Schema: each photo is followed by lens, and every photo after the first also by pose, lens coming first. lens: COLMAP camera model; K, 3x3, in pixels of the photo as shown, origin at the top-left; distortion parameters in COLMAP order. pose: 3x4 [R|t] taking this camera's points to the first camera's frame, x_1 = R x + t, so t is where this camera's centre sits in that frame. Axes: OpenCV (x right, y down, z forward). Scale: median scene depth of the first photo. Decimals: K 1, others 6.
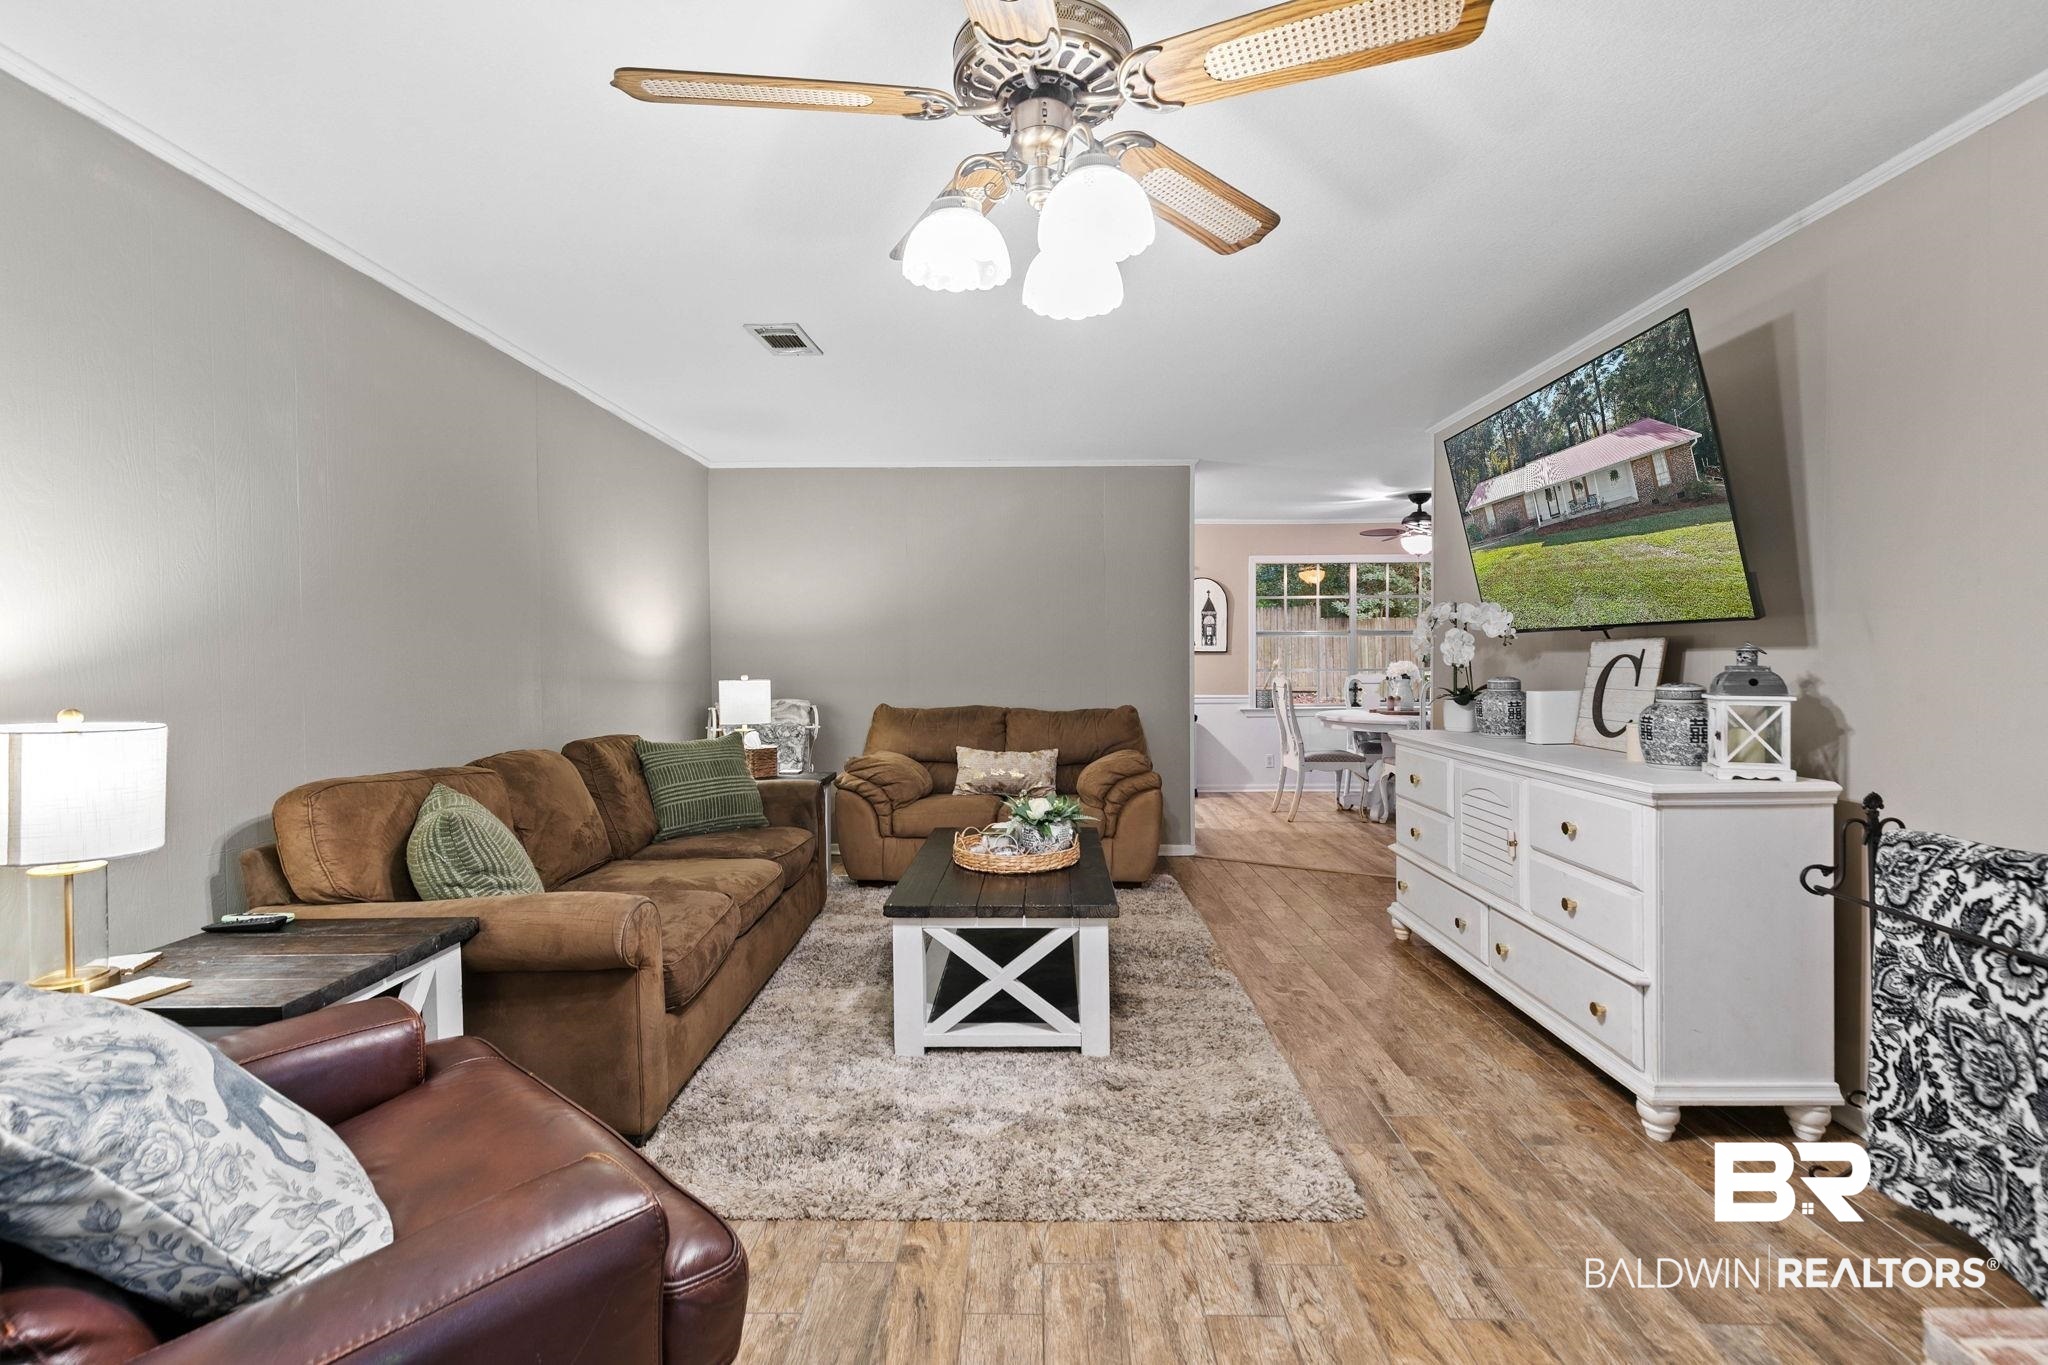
lens RADIAL K [[923.3, 0, 1028.9], [0, 923.3, 677.8], [0, 0, 1]] dist [0.008380, -0.000910]
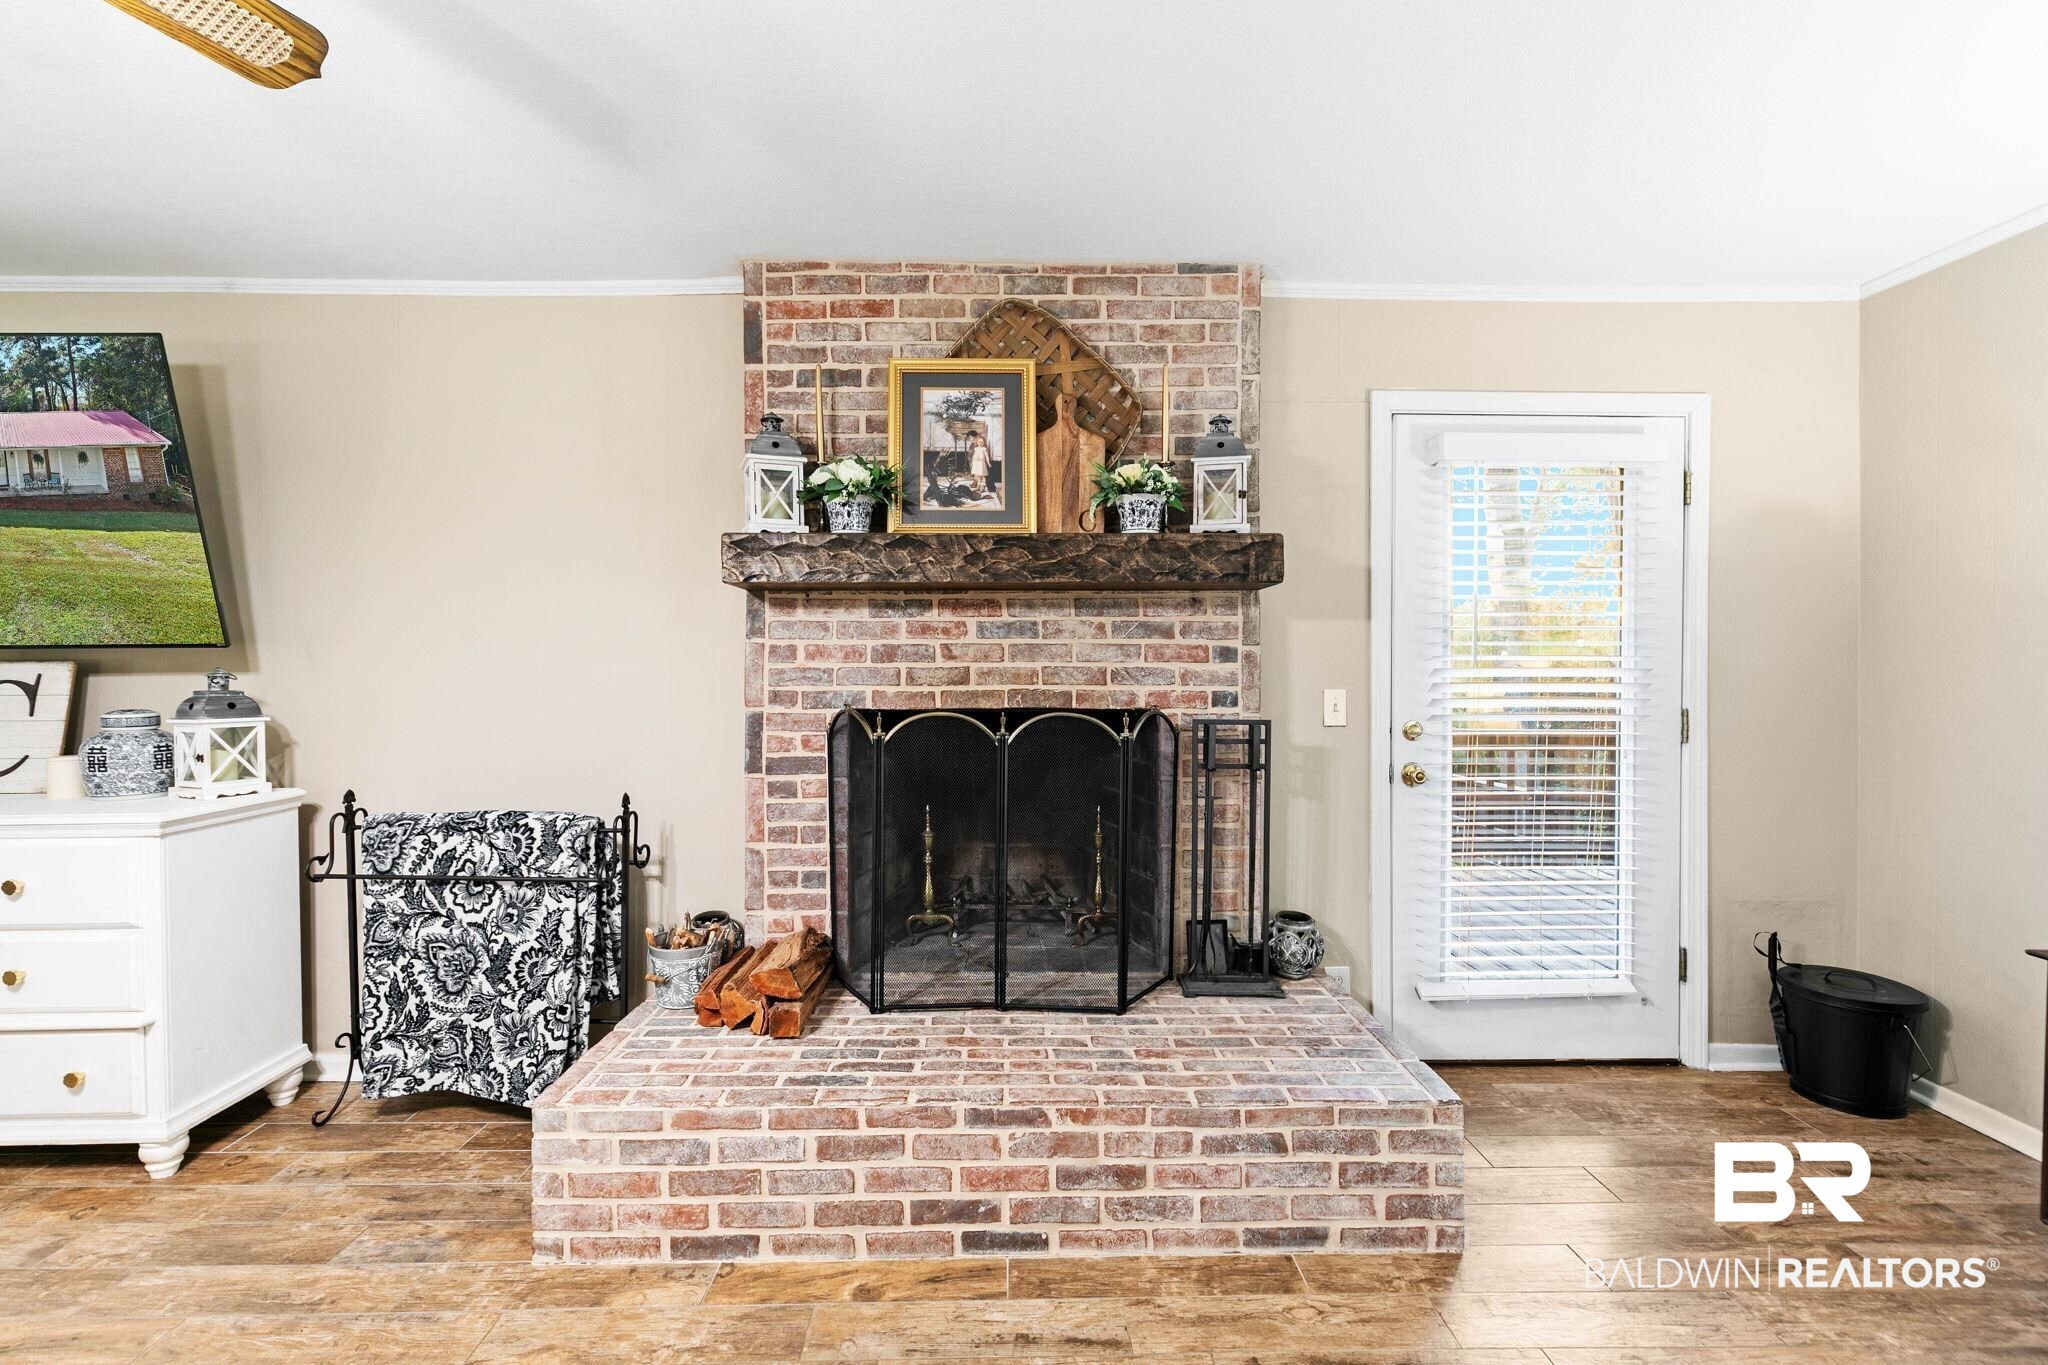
lens RADIAL K [[912.5, 0, 1024.0], [0, 912.5, 682.5], [0, 0, 1]] dist [0.006179, -0.000536]
pose [[-0.032586, -0.005723, 0.999453, -0.311265], [0.026336, 0.999631, 0.006583, -0.004594], [-0.999122, 0.026536, -0.032424, 0.114702]]
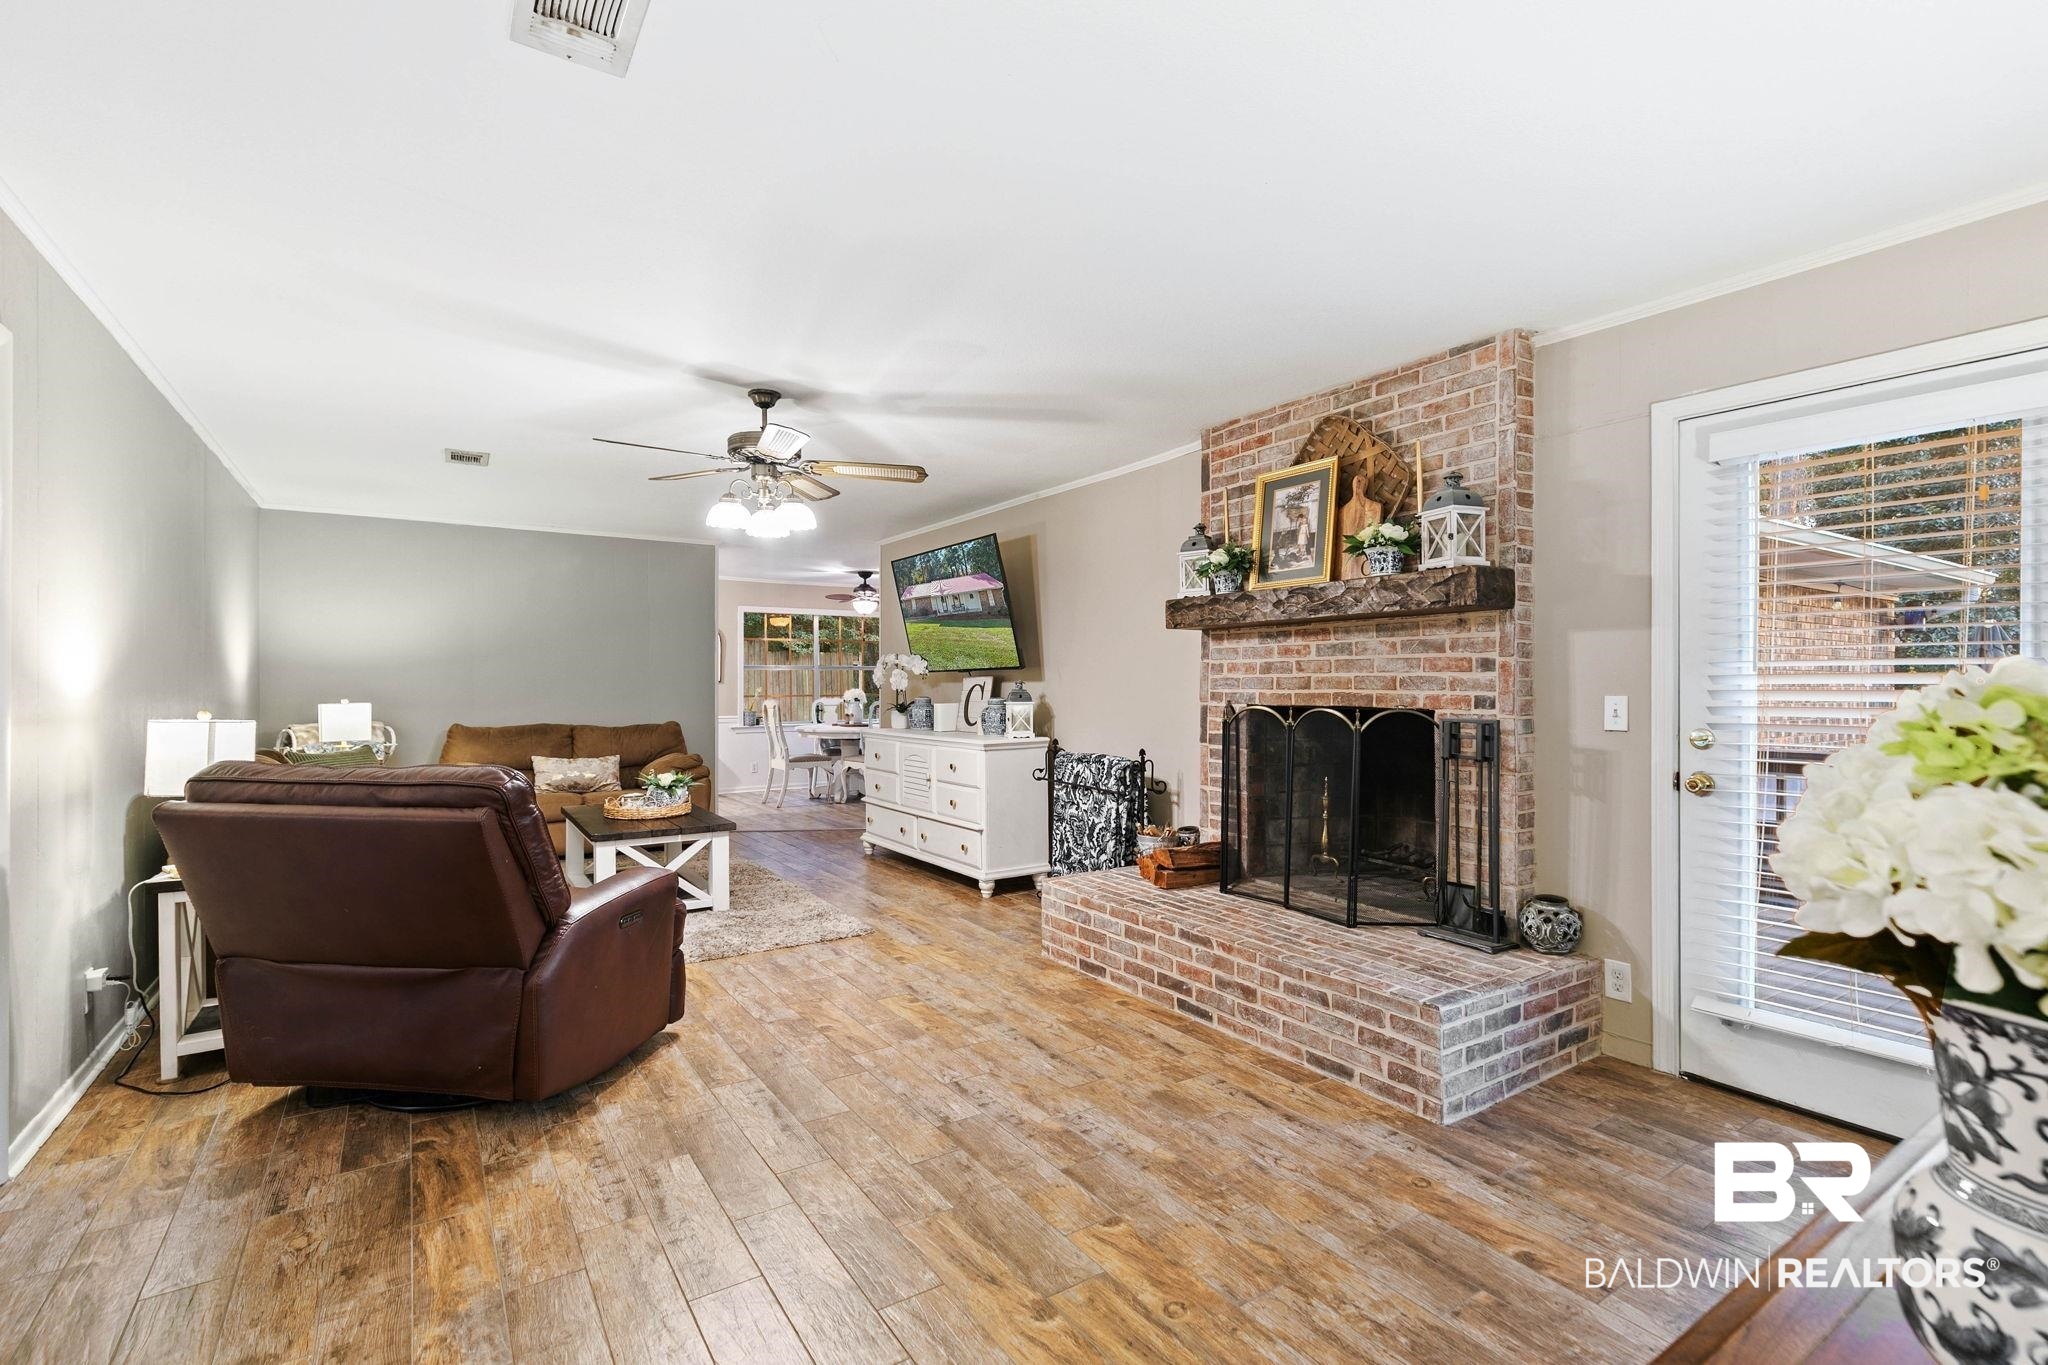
lens RADIAL K [[934.9, 0, 1019.3], [0, 934.9, 677.5], [0, 0, 1]] dist [0.003503, 0.000025]
pose [[0.831120, 0.008545, 0.556028, -0.527259], [0.009935, 0.999494, -0.030212, 0.028706], [-0.556005, 0.030634, 0.830615, -0.950194]]
